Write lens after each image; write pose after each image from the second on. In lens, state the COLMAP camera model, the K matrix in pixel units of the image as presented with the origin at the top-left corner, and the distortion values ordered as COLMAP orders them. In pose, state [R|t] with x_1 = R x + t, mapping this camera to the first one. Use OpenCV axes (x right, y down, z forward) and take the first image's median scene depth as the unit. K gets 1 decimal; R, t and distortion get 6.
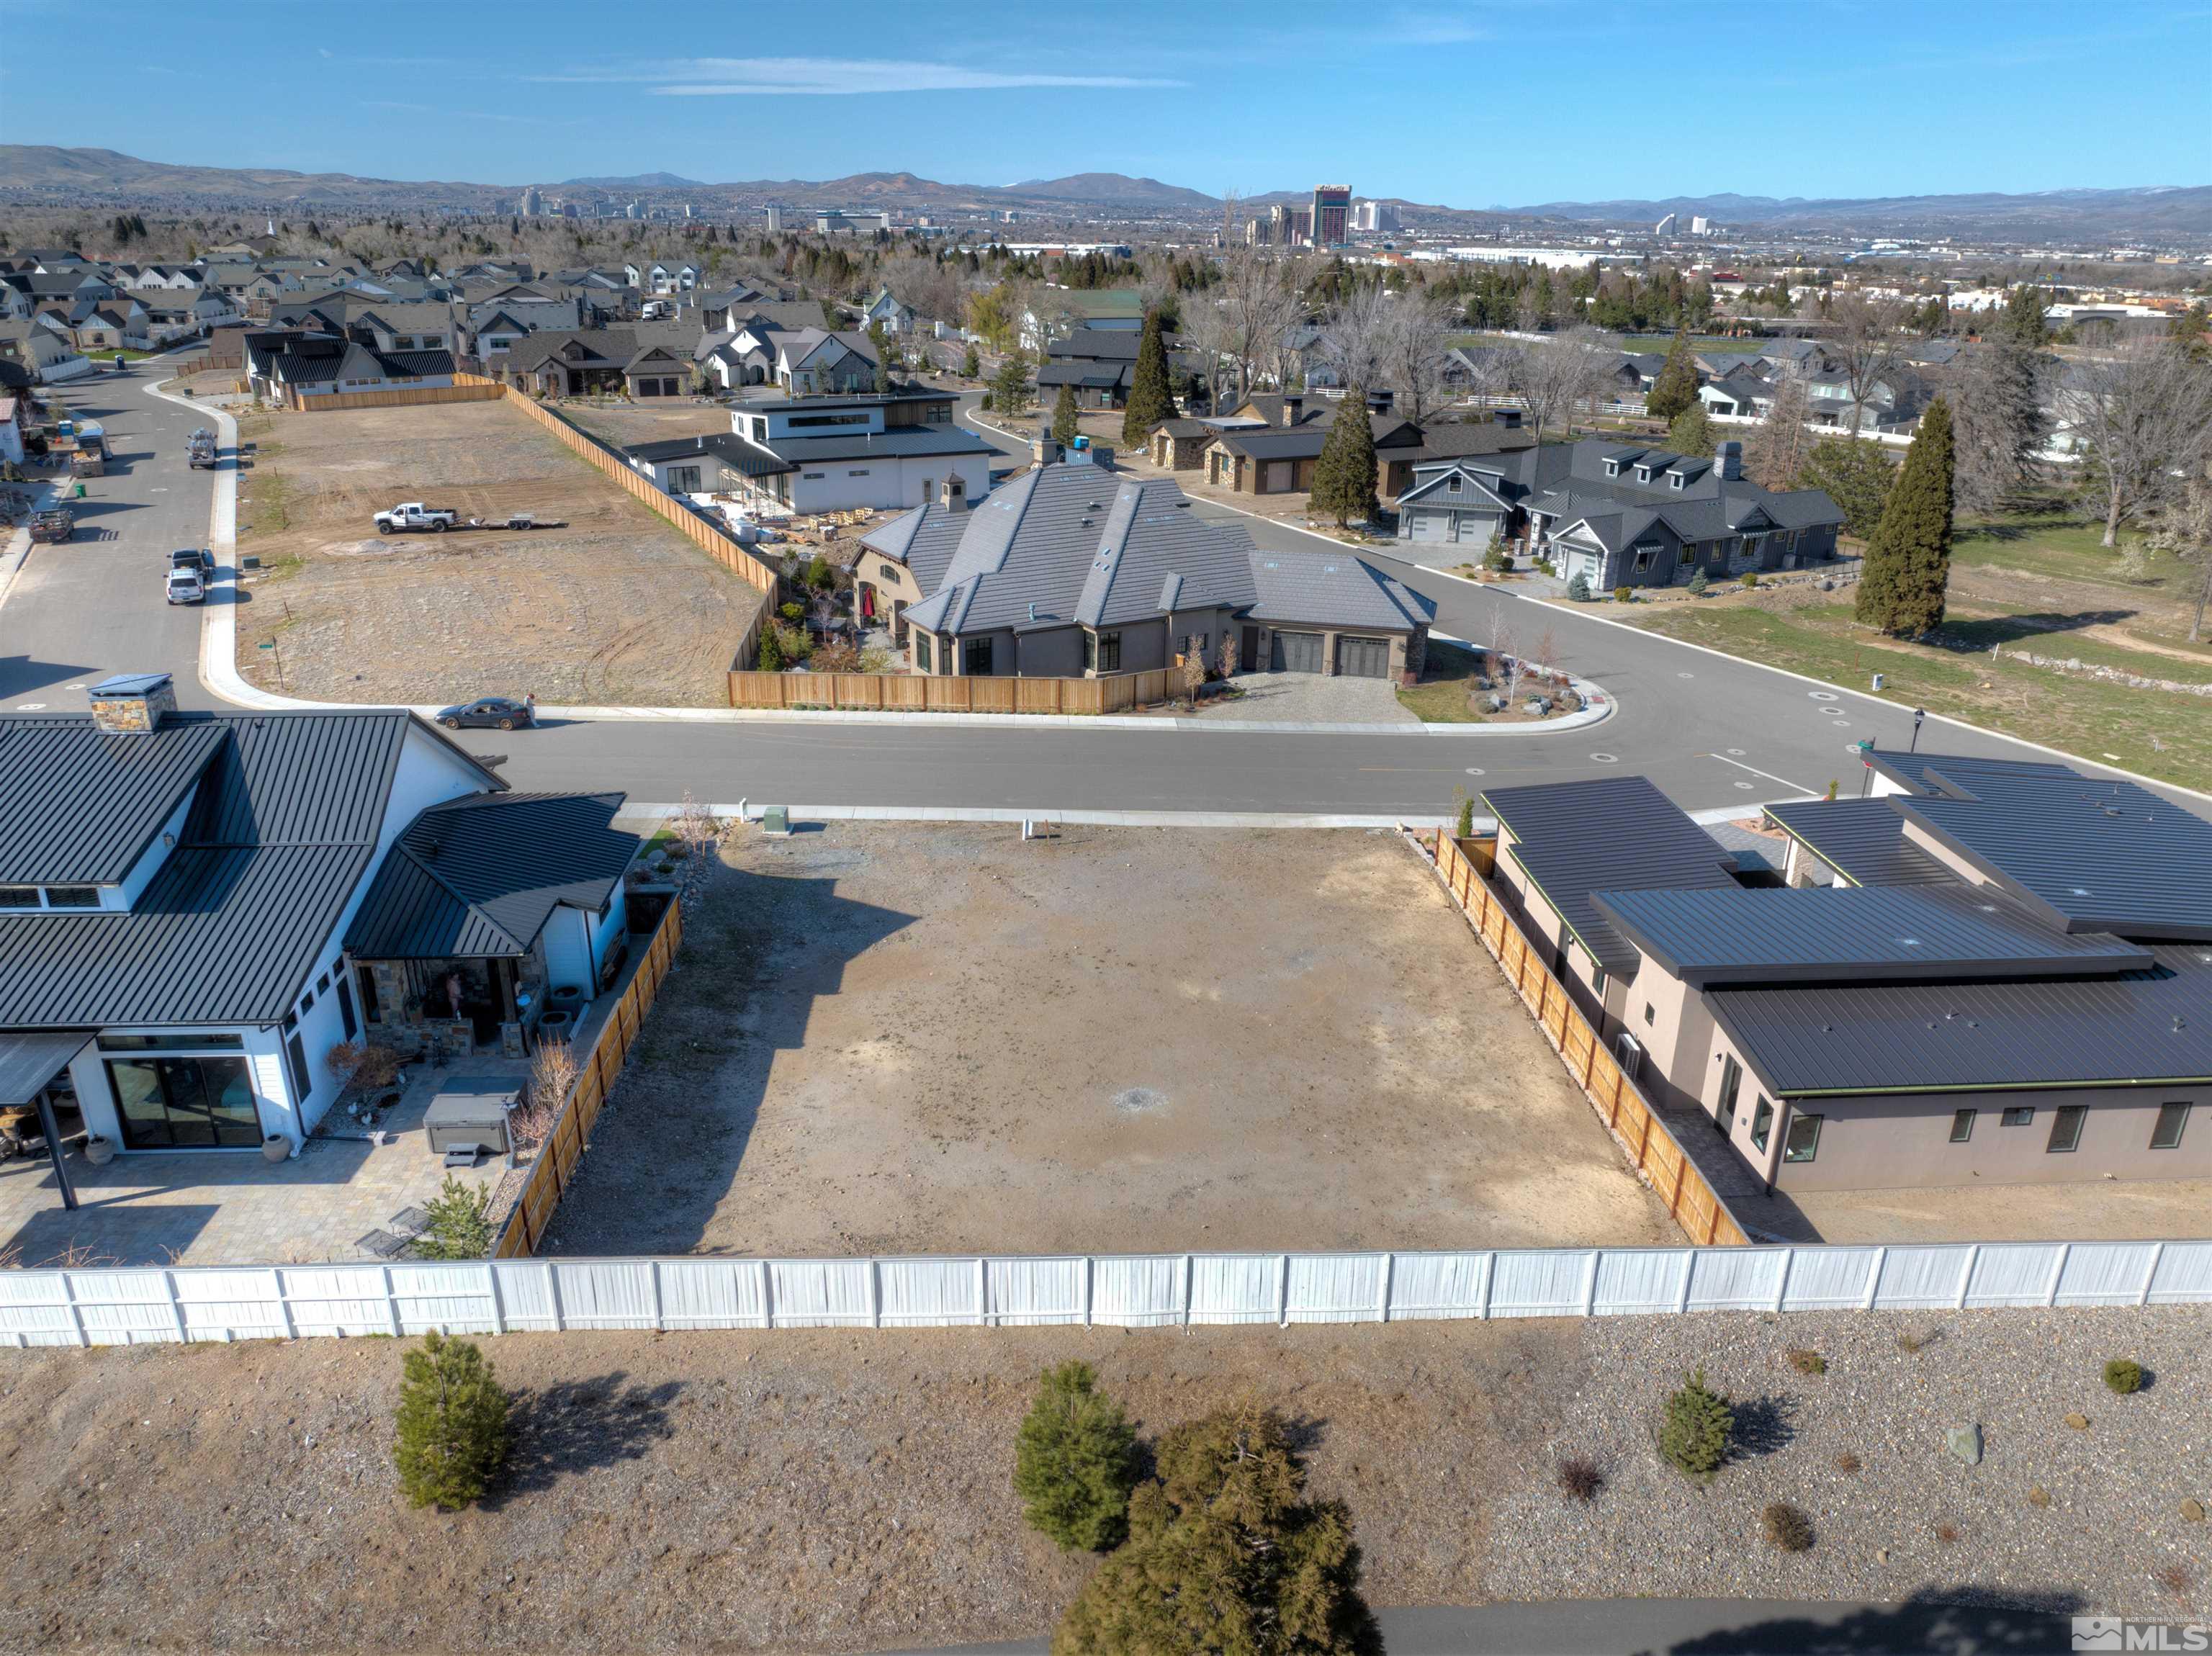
lens RADIAL K [[1554.0, 0, 1101.7], [0, 1554.0, 815.2], [0, 0, 1]] dist [-0.028545, -0.022049]
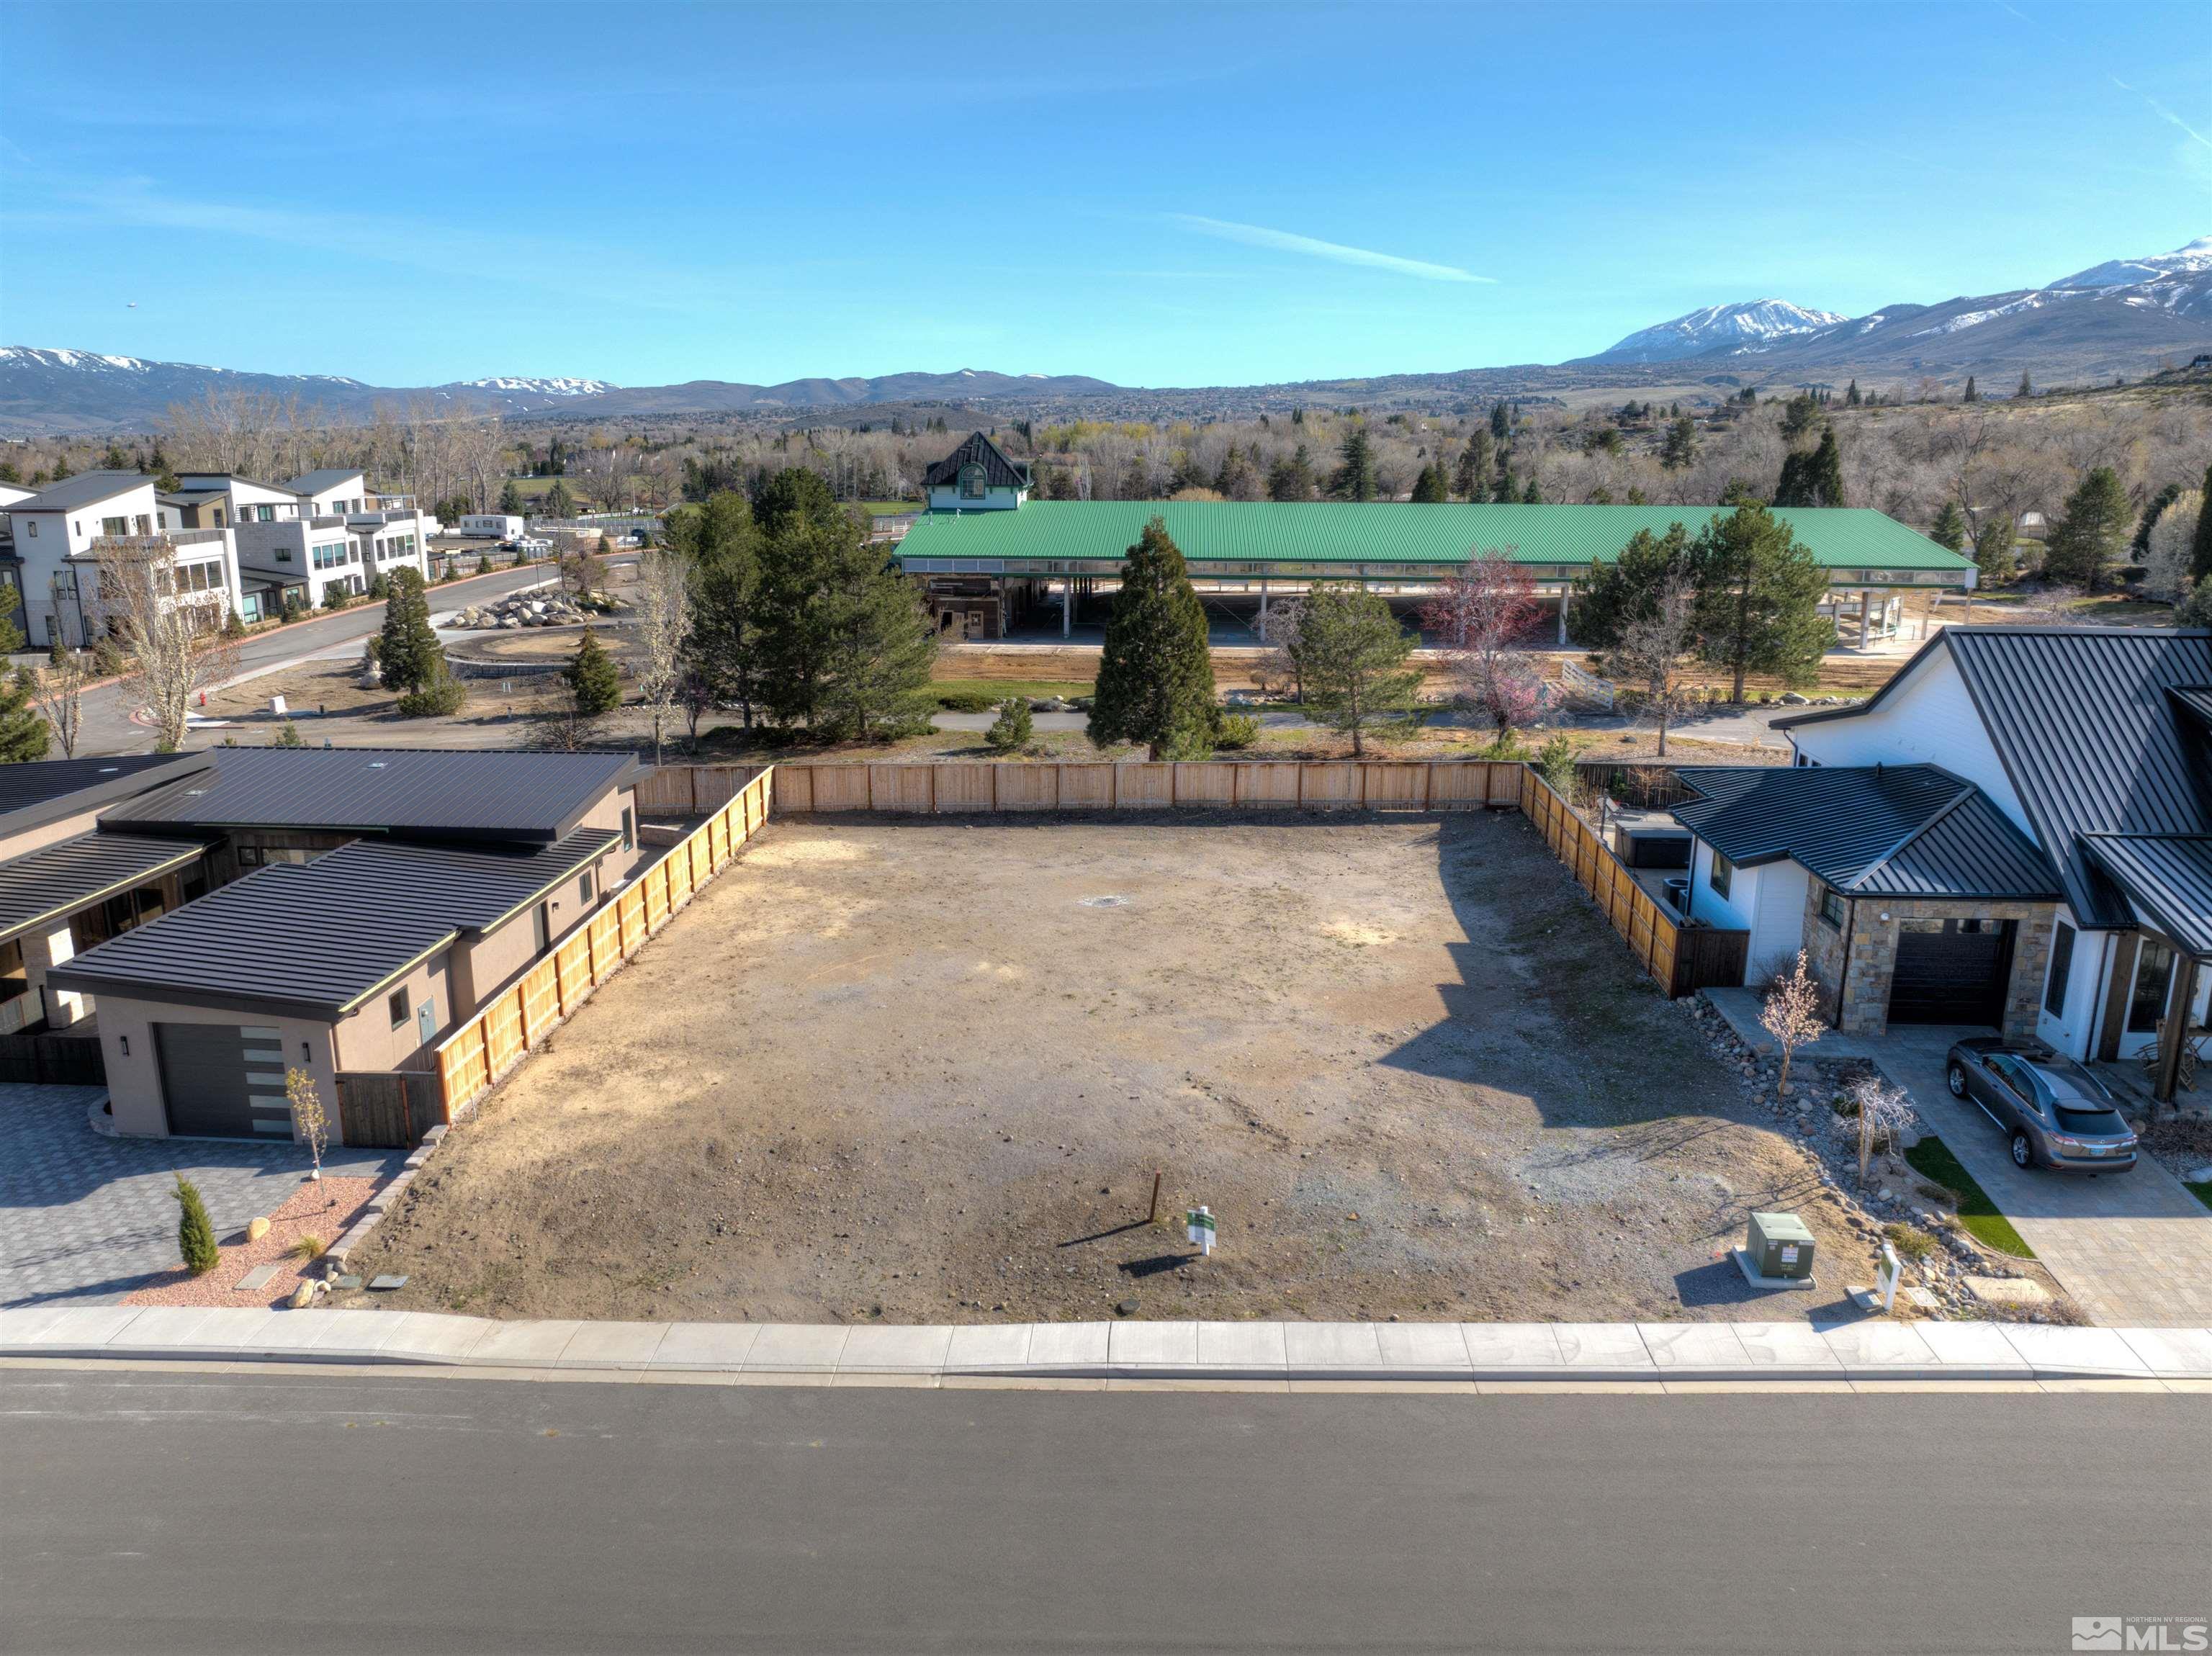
lens RADIAL K [[1554.0, 0, 1101.7], [0, 1554.0, 815.2], [0, 0, 1]] dist [-0.028545, -0.022049]
pose [[-0.993060, -0.040381, 0.110462, -0.047036], [0.029974, 0.821301, 0.569707, -0.248942], [-0.113728, 0.569064, -0.814390, 0.941912]]
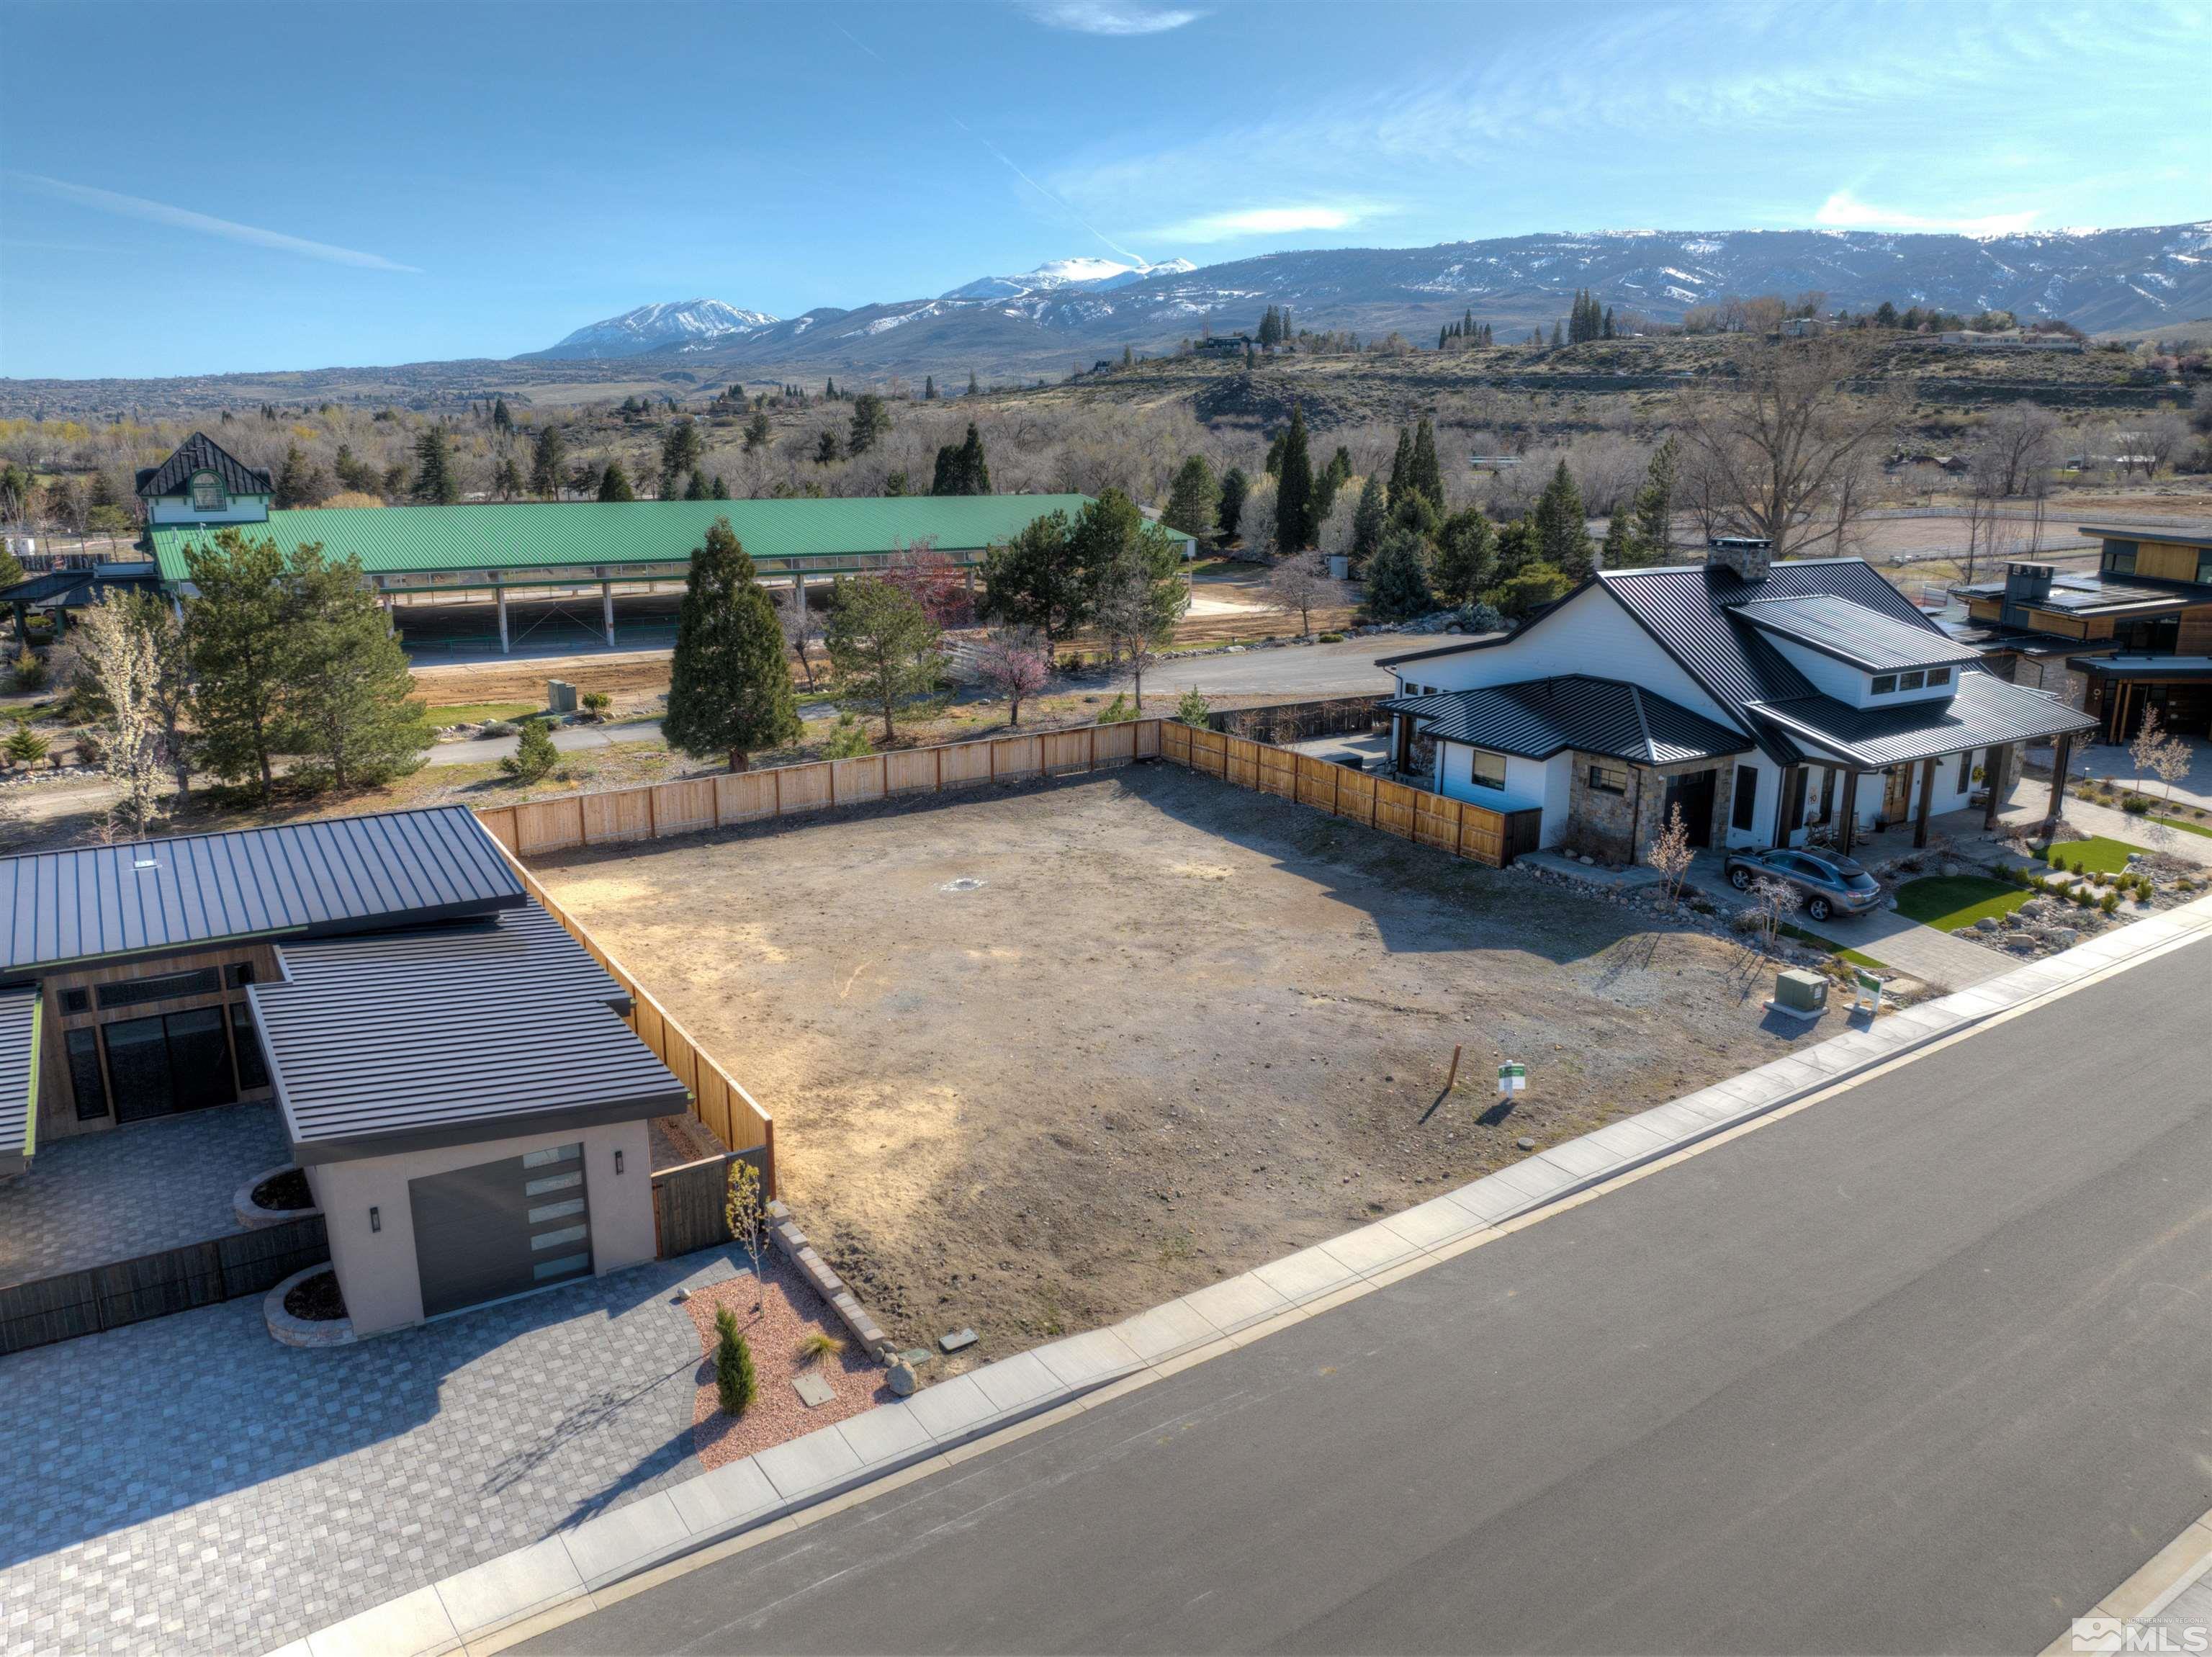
lens RADIAL K [[1554.1, 0, 1101.7], [0, 1554.1, 815.7], [0, 0, 1]] dist [-0.028545, -0.022049]
pose [[-0.870962, 0.102430, -0.480555, 0.242303], [-0.189911, 0.831846, 0.521504, -0.239555], [0.453165, 0.545473, -0.705054, 0.923750]]
